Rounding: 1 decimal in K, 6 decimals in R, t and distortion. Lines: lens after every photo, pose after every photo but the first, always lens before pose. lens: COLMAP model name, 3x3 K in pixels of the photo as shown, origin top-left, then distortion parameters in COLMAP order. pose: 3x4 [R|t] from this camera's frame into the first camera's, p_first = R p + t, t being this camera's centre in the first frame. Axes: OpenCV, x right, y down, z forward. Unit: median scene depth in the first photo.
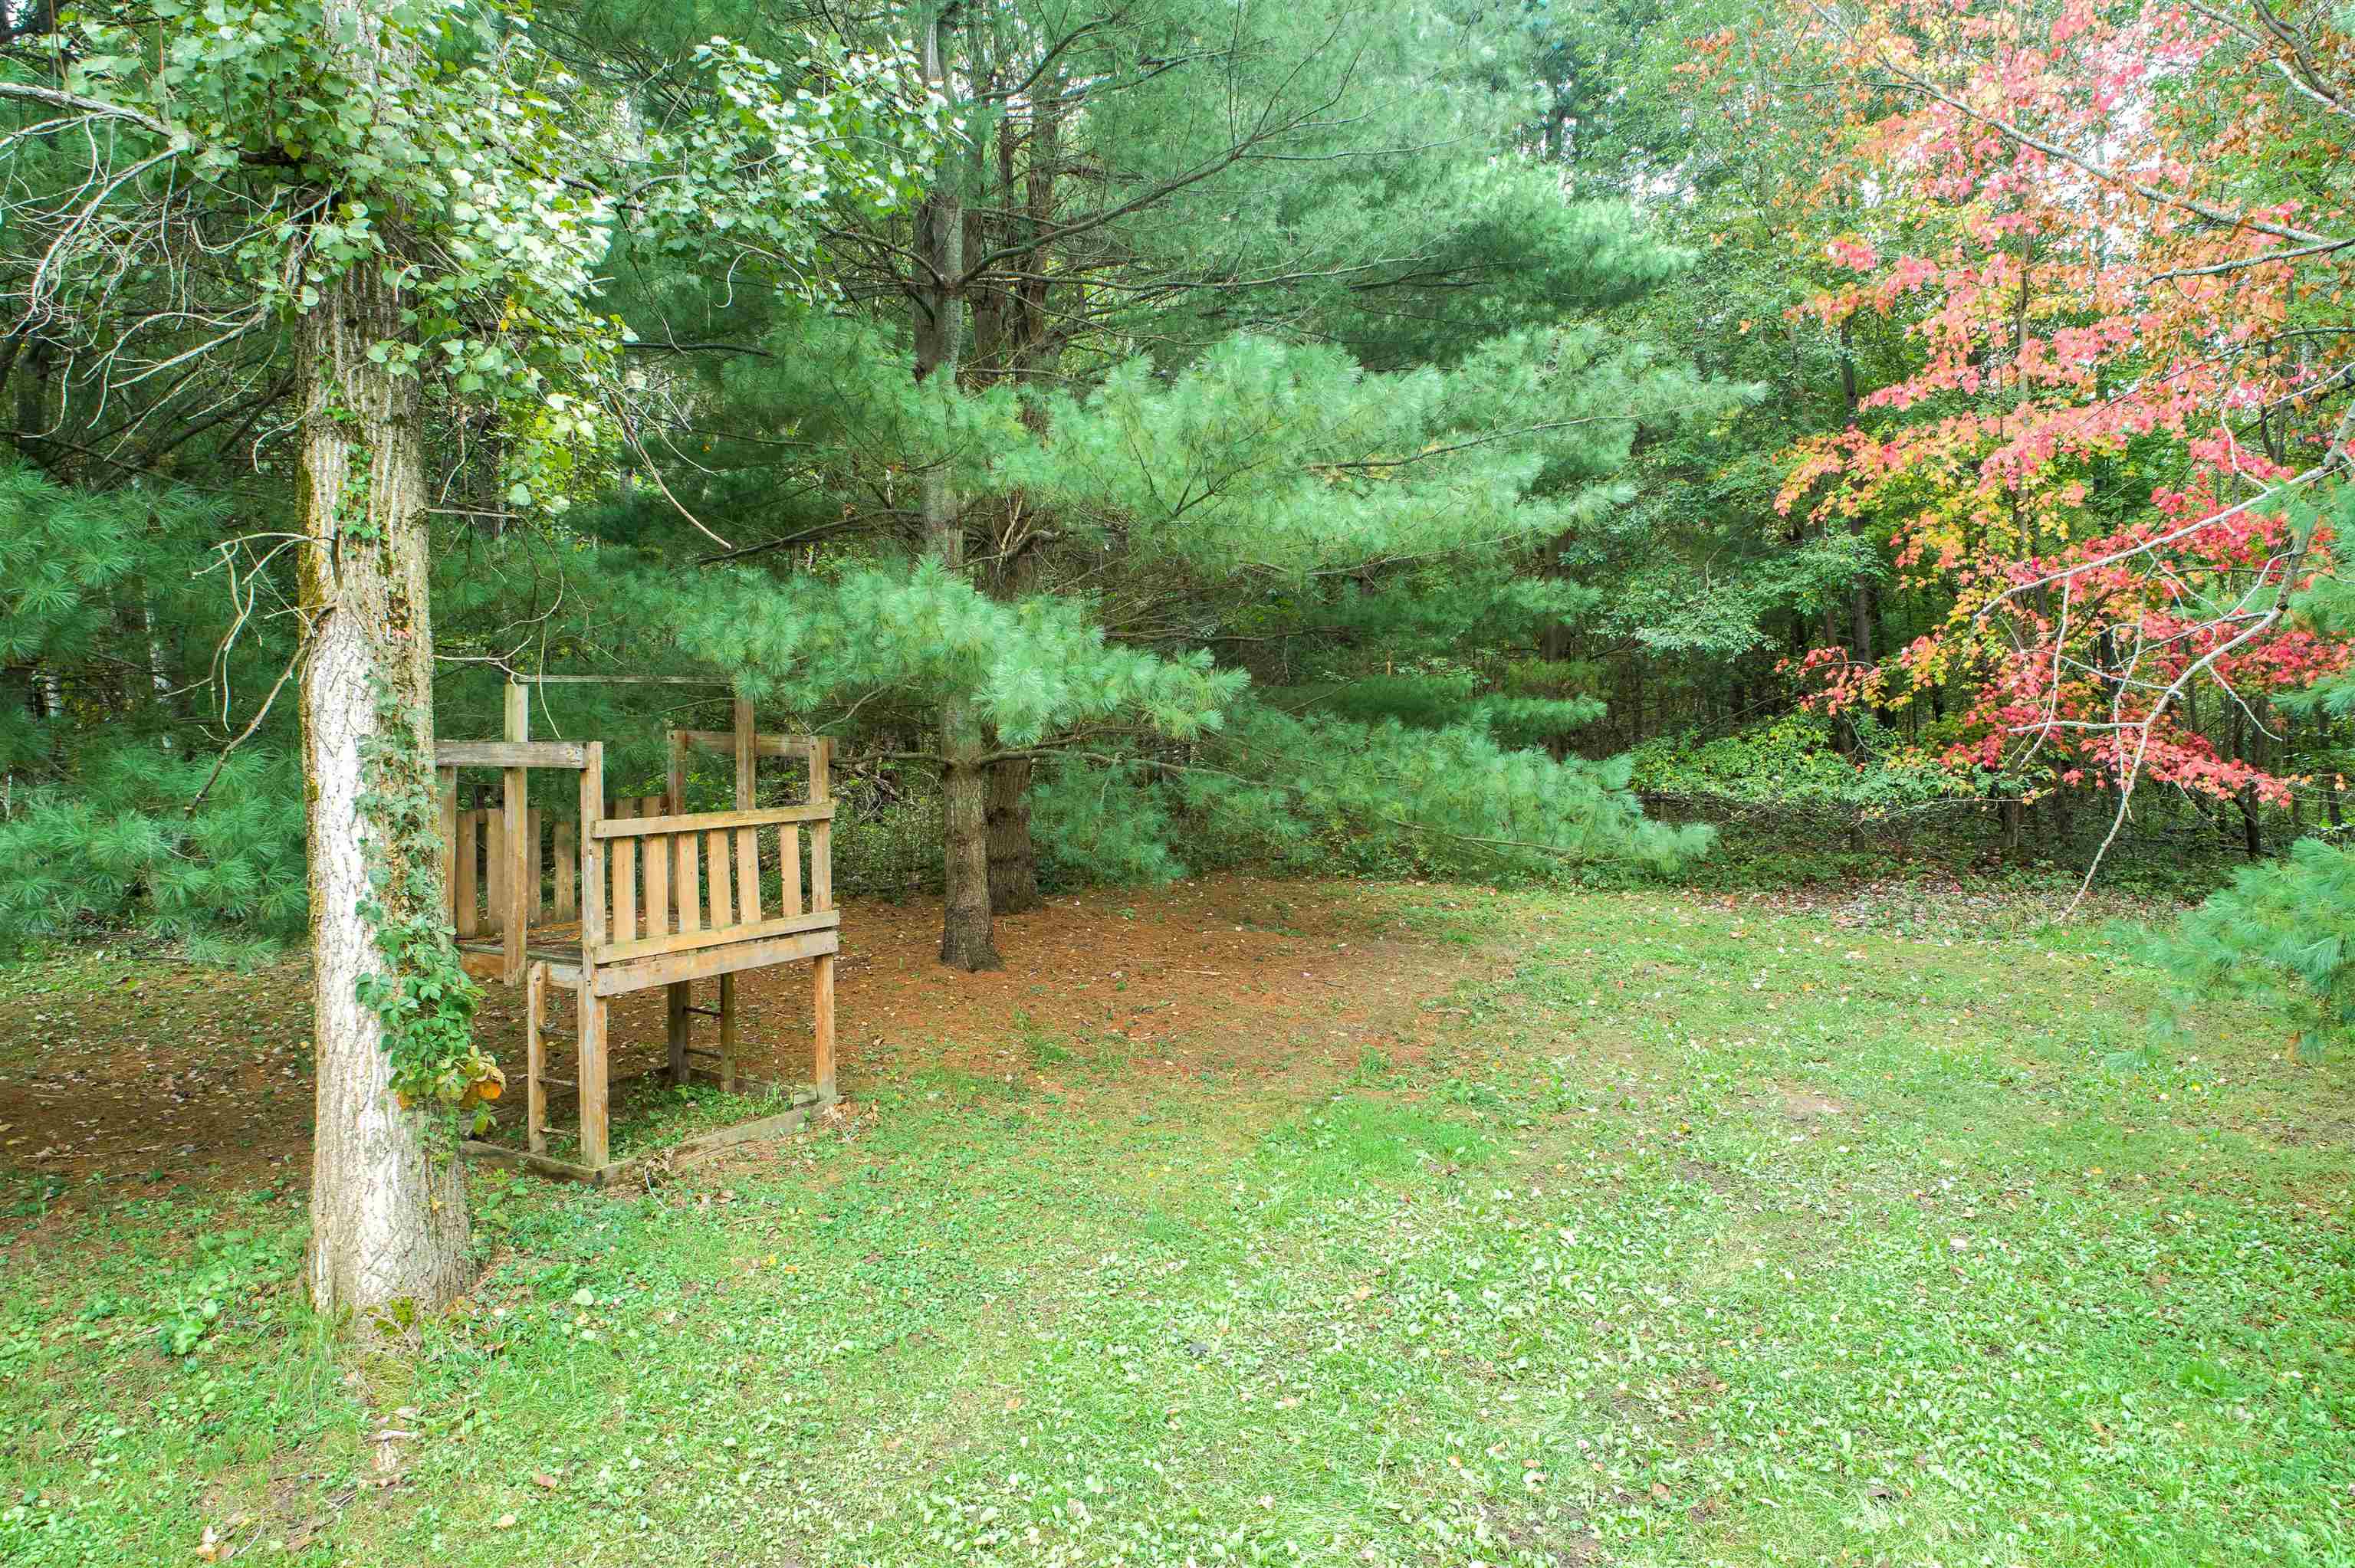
lens RADIAL K [[1805.6, 0, 1177.5], [0, 1805.6, 784.0], [0, 0, 1]] dist [0.002206, 0.000877]
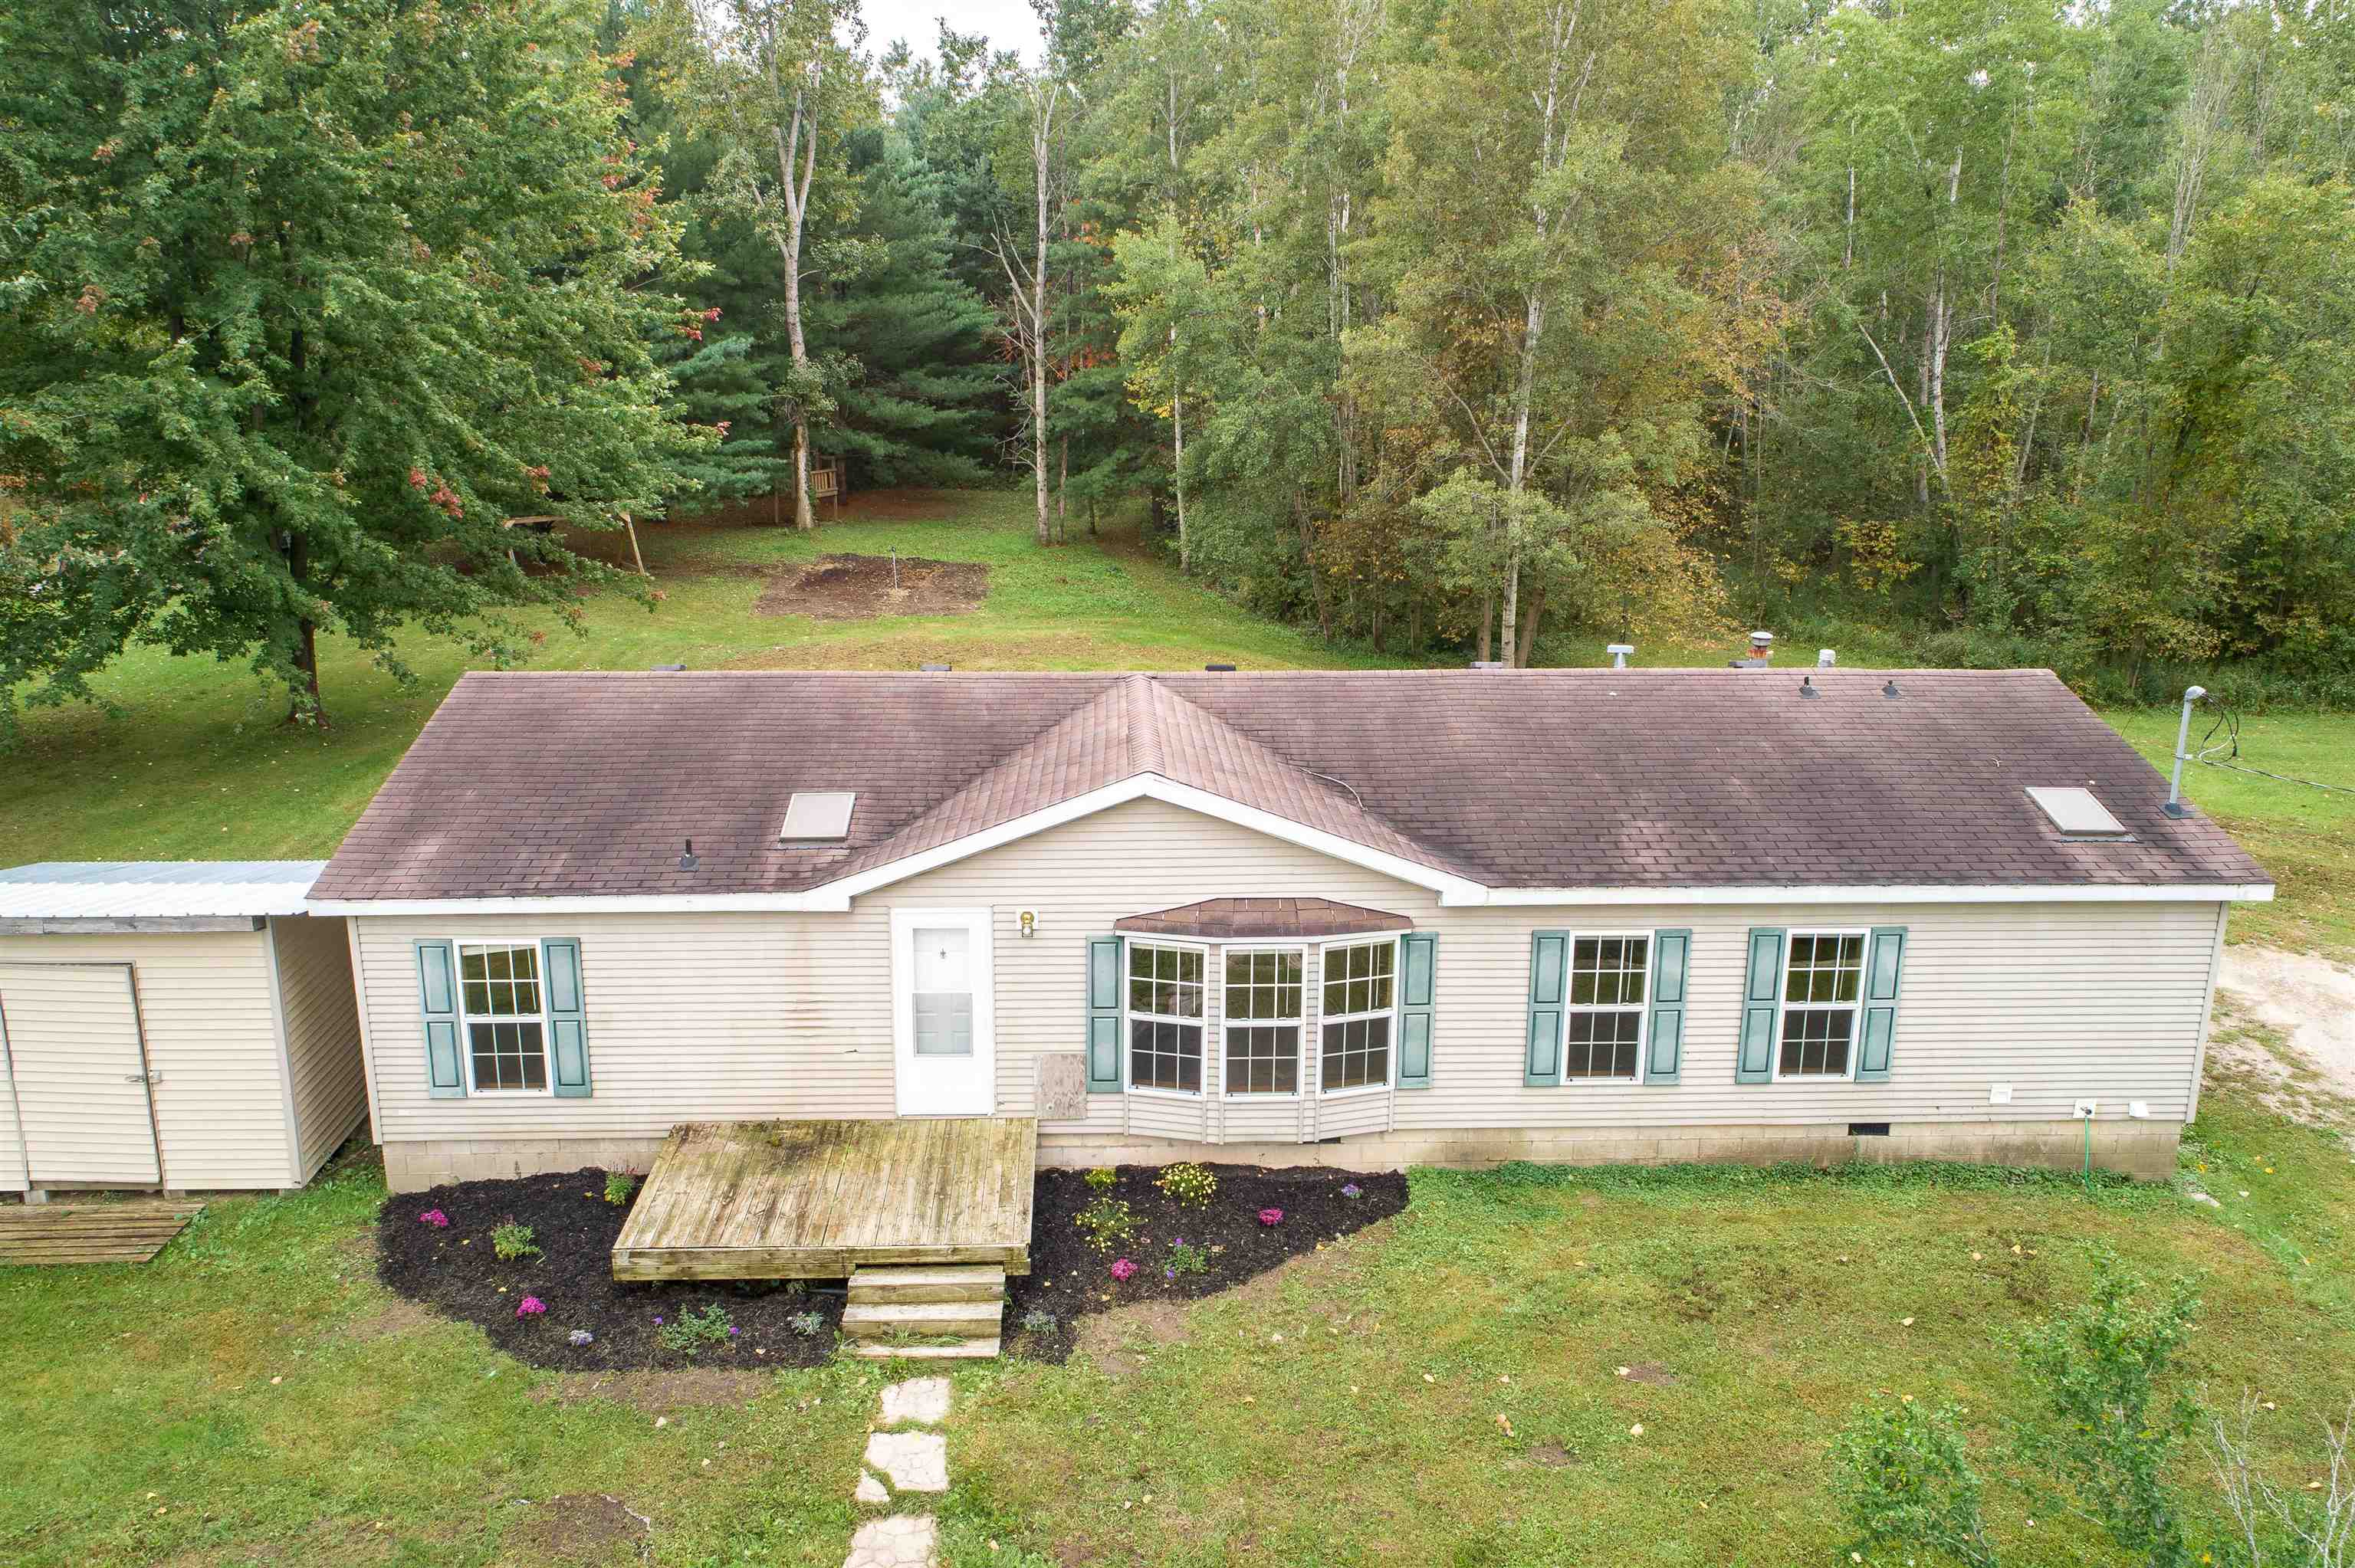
lens RADIAL K [[1805.6, 0, 1177.5], [0, 1805.6, 784.0], [0, 0, 1]] dist [0.002206, 0.000877]
pose [[0.978273, -0.039035, 0.203615, -0.176525], [0.000113, 0.982215, 0.187758, -0.038169], [-0.207323, -0.183656, 0.960879, -2.540488]]
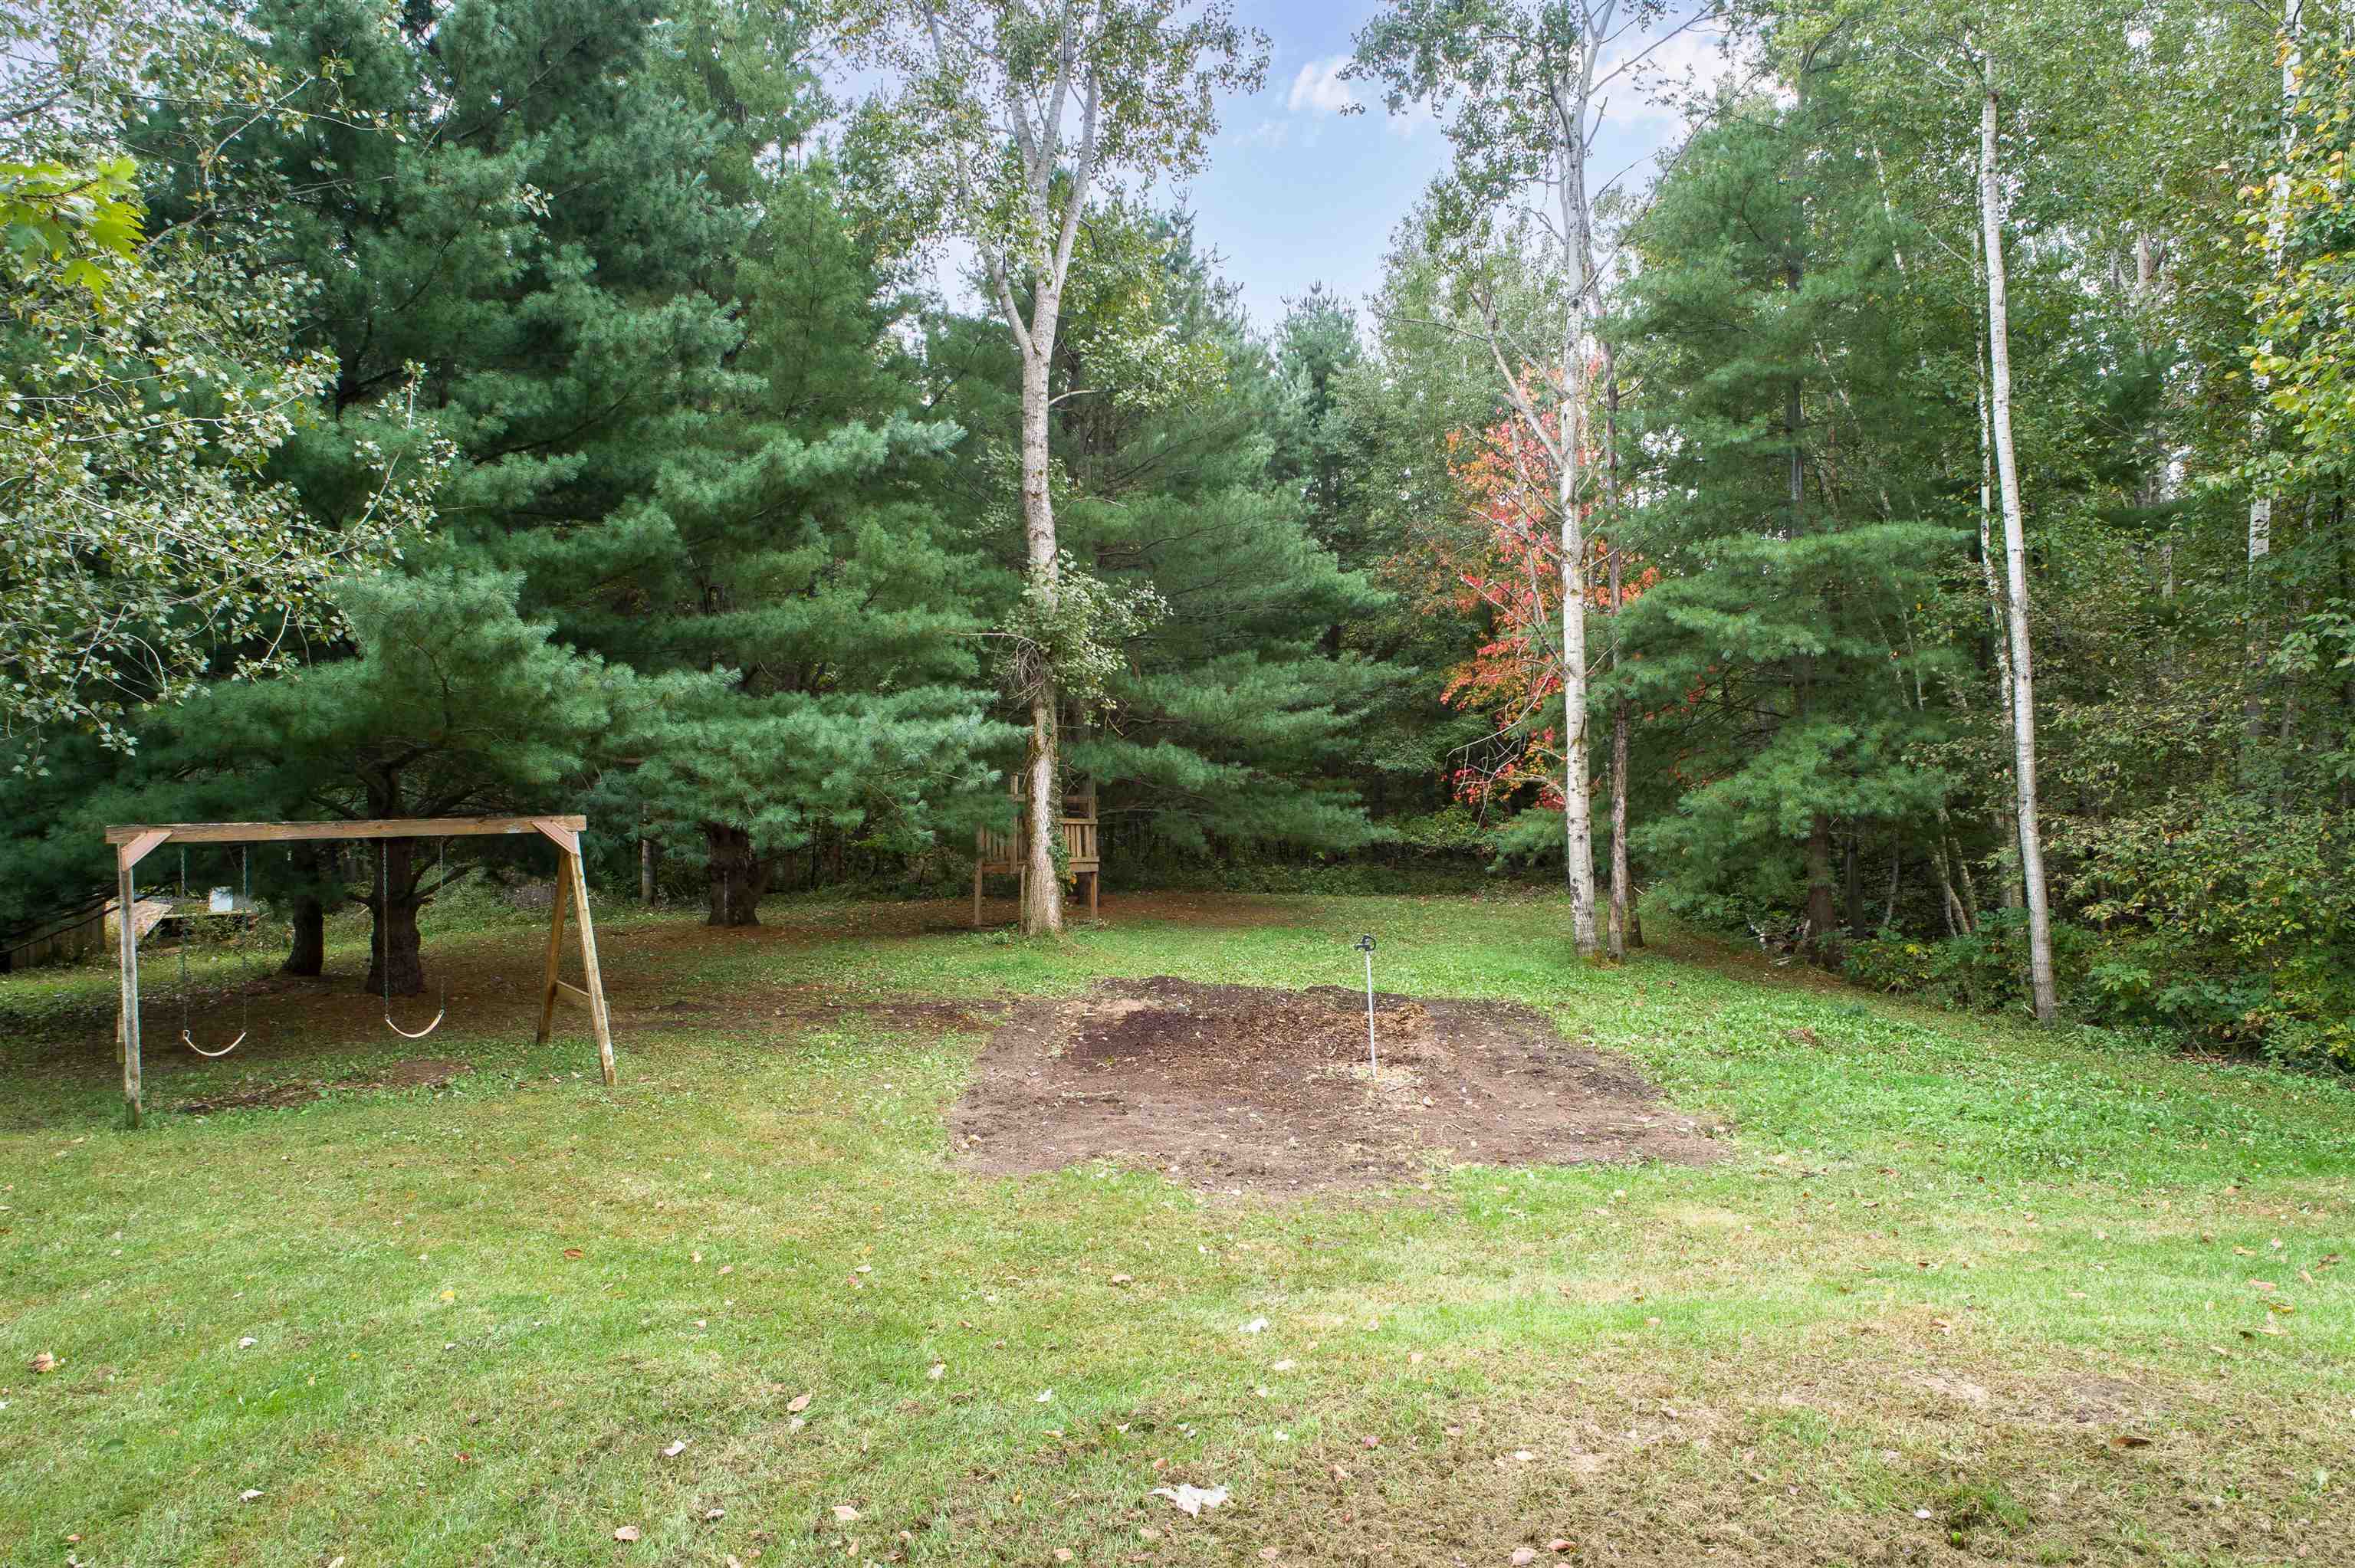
lens RADIAL K [[1805.6, 0, 1177.5], [0, 1805.6, 784.0], [0, 0, 1]] dist [0.002206, 0.000877]
pose [[0.991478, -0.000708, 0.130275, -0.227314], [0.010405, 0.997221, -0.073773, 0.087137], [-0.129861, 0.074500, 0.988729, -0.963916]]
